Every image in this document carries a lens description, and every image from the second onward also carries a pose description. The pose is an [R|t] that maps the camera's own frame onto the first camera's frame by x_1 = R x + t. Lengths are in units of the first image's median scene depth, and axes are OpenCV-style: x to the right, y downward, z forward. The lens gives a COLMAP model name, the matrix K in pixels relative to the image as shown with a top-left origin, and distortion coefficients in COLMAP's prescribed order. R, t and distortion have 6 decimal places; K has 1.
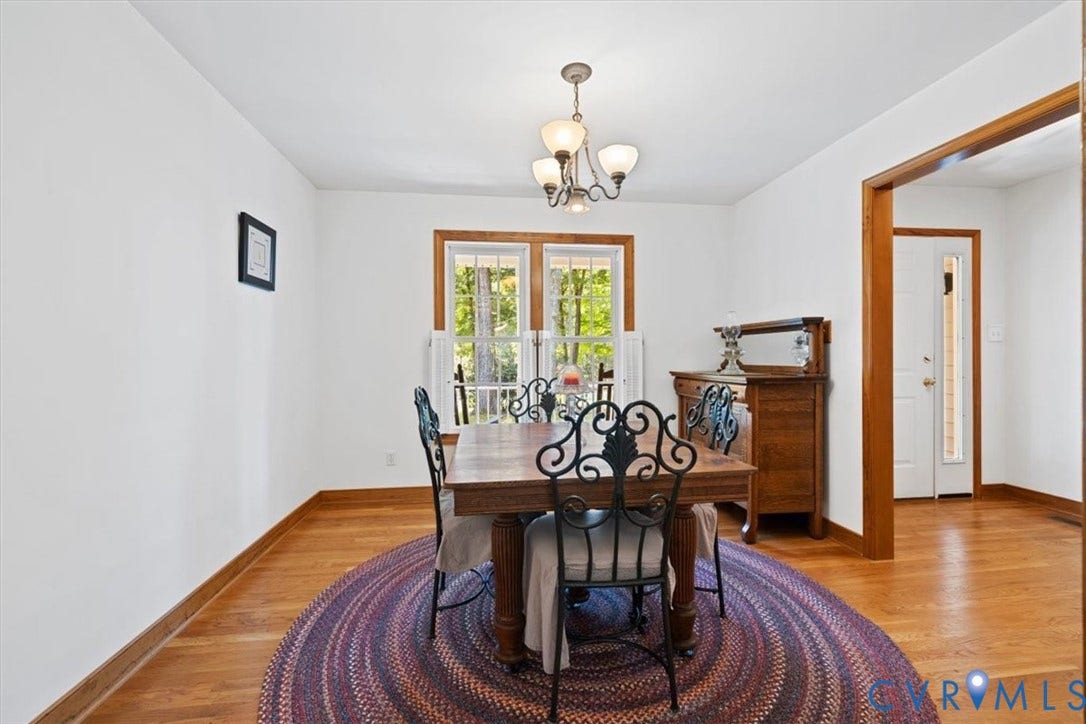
lens RADIAL K [[459.6, 0, 542.5], [0, 459.6, 358.5], [0, 0, 1]] dist [0.002279, 0.000703]
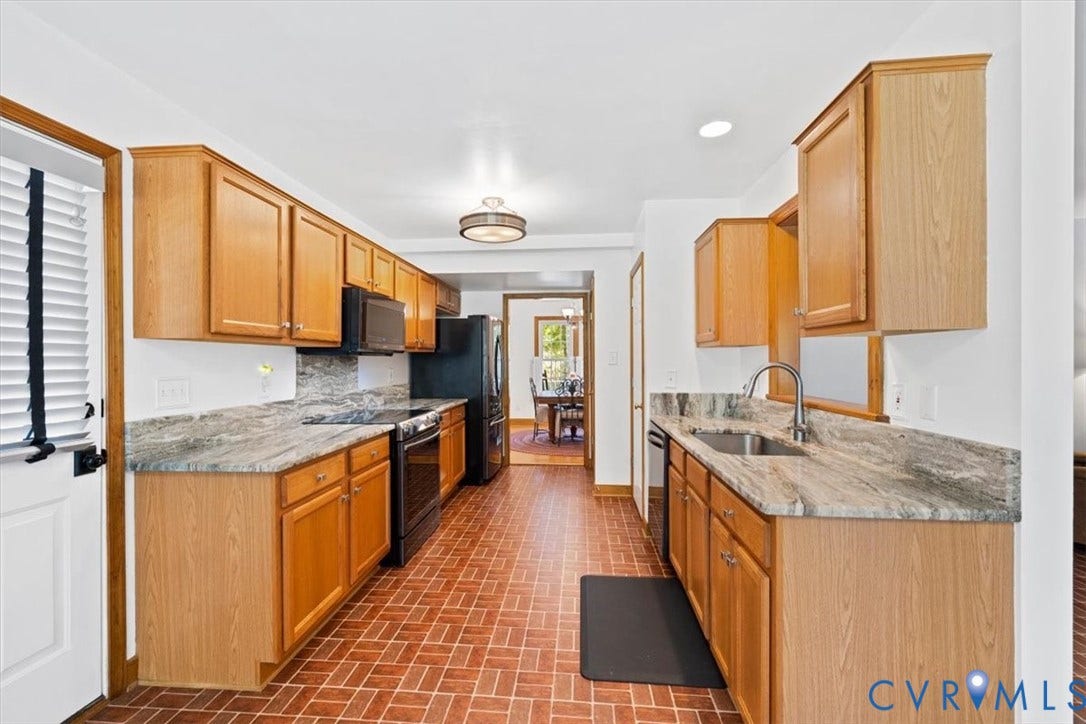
lens RADIAL K [[459.6, 0, 542.5], [0, 459.6, 358.5], [0, 0, 1]] dist [0.002279, 0.000703]
pose [[0.977240, -0.001401, -0.212130, 0.343514], [0.000374, 0.999988, -0.004881, -0.038758], [0.212135, 0.004691, 0.977229, -1.463424]]
